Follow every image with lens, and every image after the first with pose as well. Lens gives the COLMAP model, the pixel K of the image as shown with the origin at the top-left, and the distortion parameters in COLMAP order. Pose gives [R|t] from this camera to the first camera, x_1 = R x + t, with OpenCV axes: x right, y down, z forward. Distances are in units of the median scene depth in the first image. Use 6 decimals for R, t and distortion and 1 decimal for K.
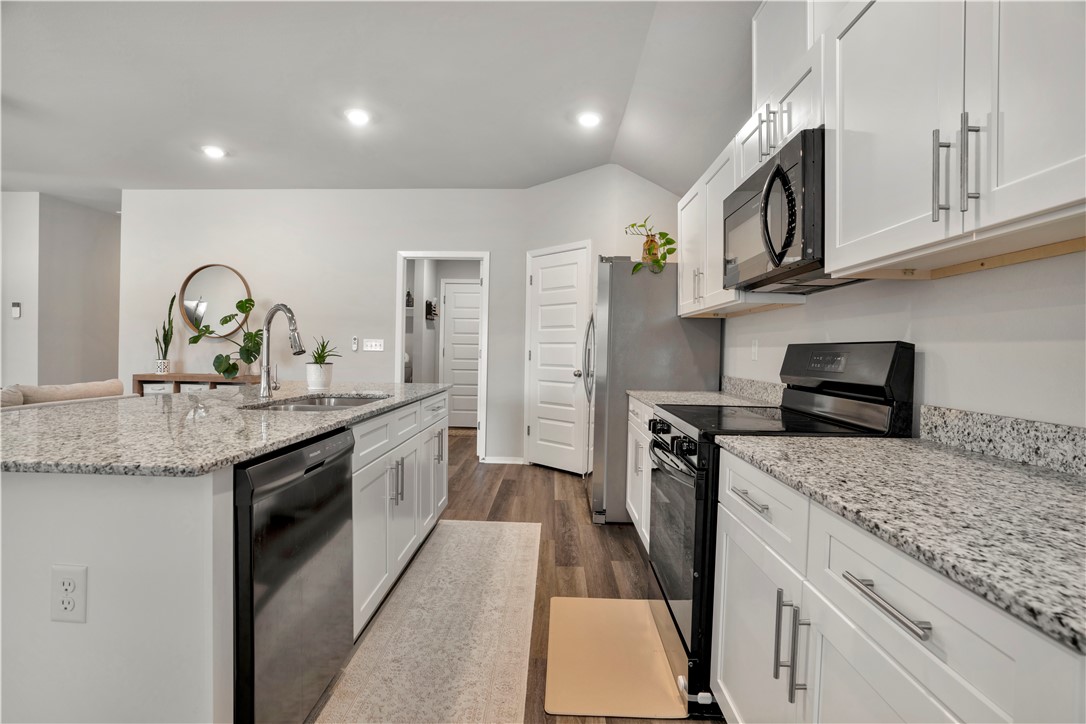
lens RADIAL K [[516.0, 0, 544.6], [0, 516.0, 355.4], [0, 0, 1]] dist [-0.076556, 0.031504]
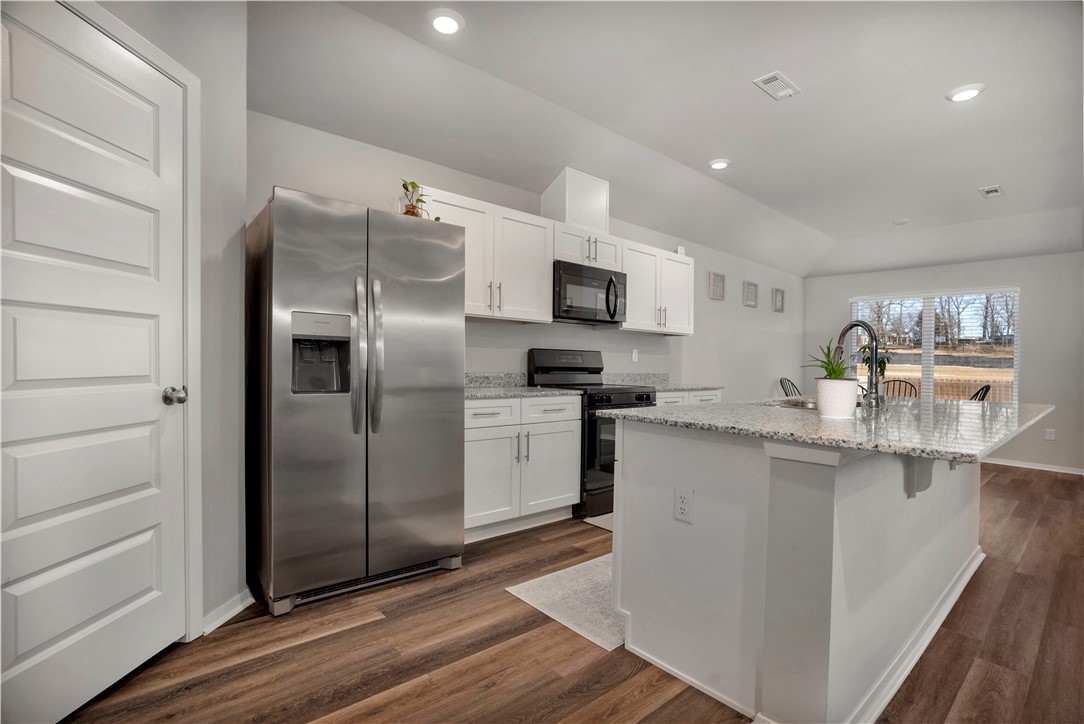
lens RADIAL K [[508.1, 0, 543.7], [0, 508.1, 368.6], [0, 0, 1]] dist [-0.070669, 0.028745]
pose [[-0.664412, -0.041464, 0.746216, -0.490364], [-0.025219, 0.999135, 0.033063, -0.006532], [-0.746941, 0.003148, -0.664883, 1.255659]]
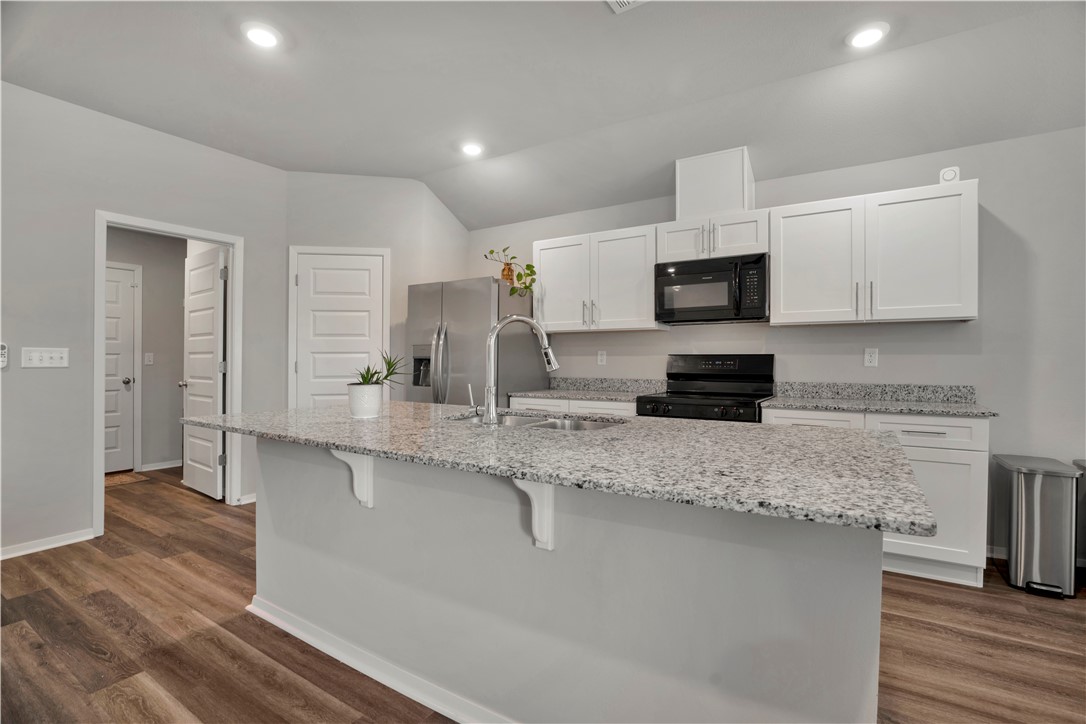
lens RADIAL K [[504.9, 0, 546.3], [0, 504.9, 368.3], [0, 0, 1]] dist [-0.052815, 0.015396]
pose [[0.528643, -0.031127, 0.848273, -0.687174], [0.017253, 0.999515, 0.025925, -0.016096], [-0.848669, 0.000930, 0.528924, 0.269173]]
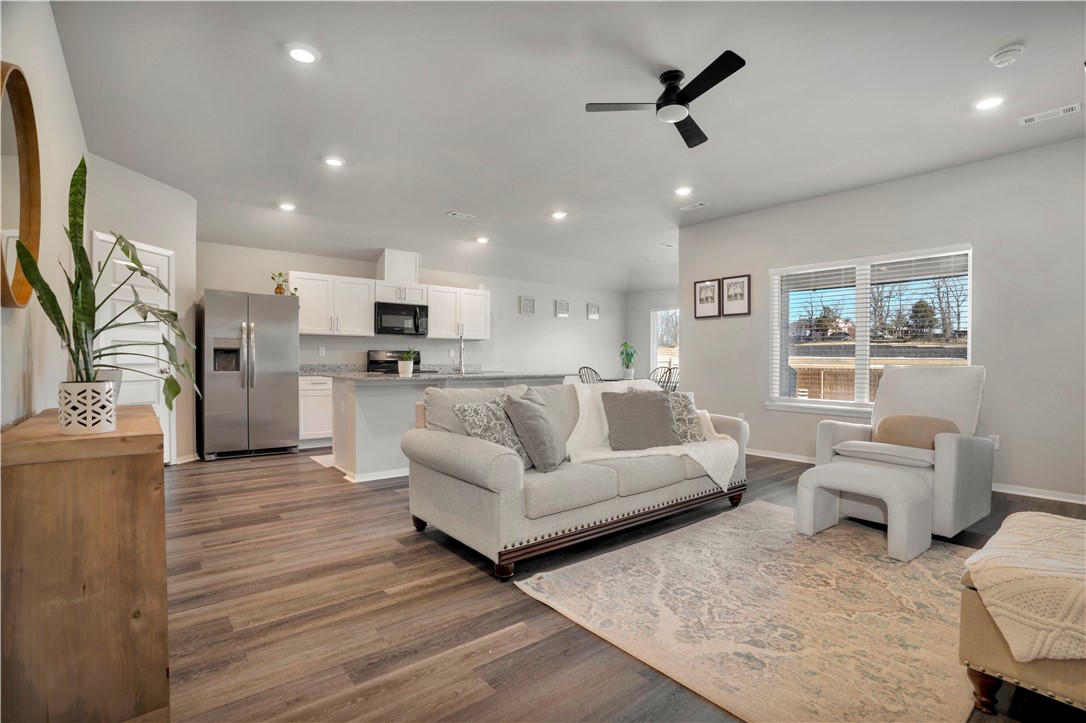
lens RADIAL K [[509.0, 0, 544.7], [0, 509.0, 368.1], [0, 0, 1]] dist [-0.070669, 0.028745]
pose [[-0.638569, -0.030119, 0.768975, -1.509404], [-0.007006, 0.999420, 0.033326, -0.014287], [-0.769533, 0.015894, -0.638409, 1.264506]]
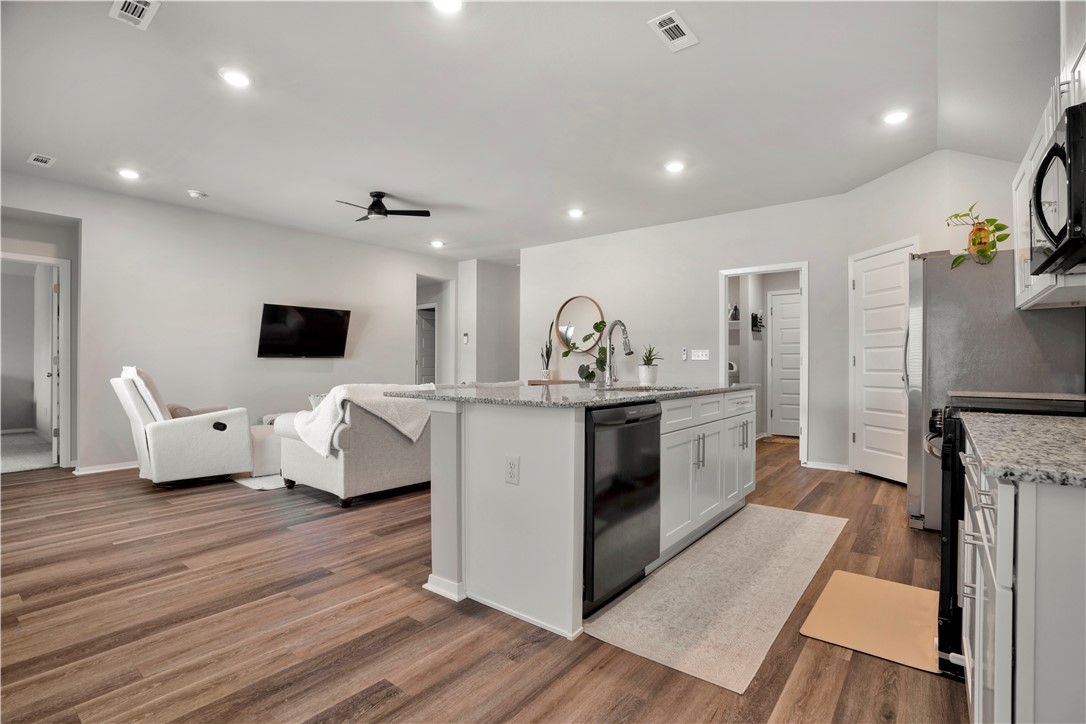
lens RADIAL K [[511.1, 0, 545.8], [0, 511.1, 360.3], [0, 0, 1]] dist [-0.064292, 0.022830]
pose [[0.796441, -0.020165, -0.604380, 0.105800], [0.005113, 0.999633, -0.026615, 0.027960], [0.604695, 0.018107, 0.796252, -0.152429]]
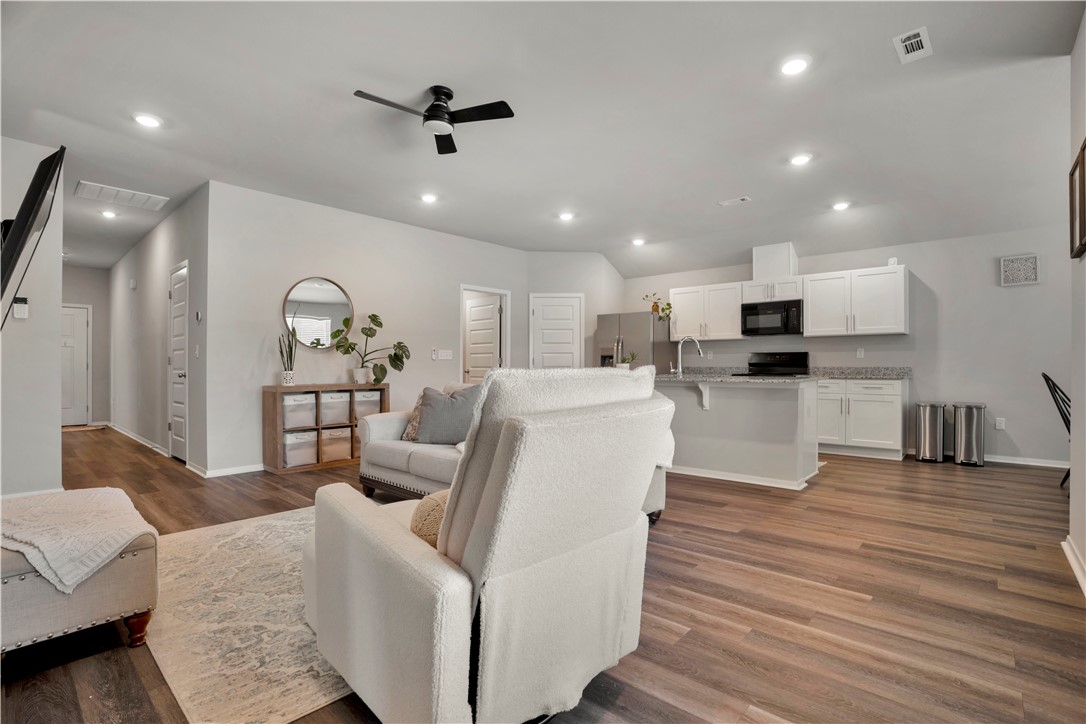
lens RADIAL K [[509.0, 0, 544.7], [0, 509.0, 368.6], [0, 0, 1]] dist [-0.070669, 0.028745]
pose [[0.661252, -0.024326, 0.749770, -1.534331], [0.020916, 0.999683, 0.013988, 0.002280], [-0.749873, 0.006433, 0.661551, -0.045794]]
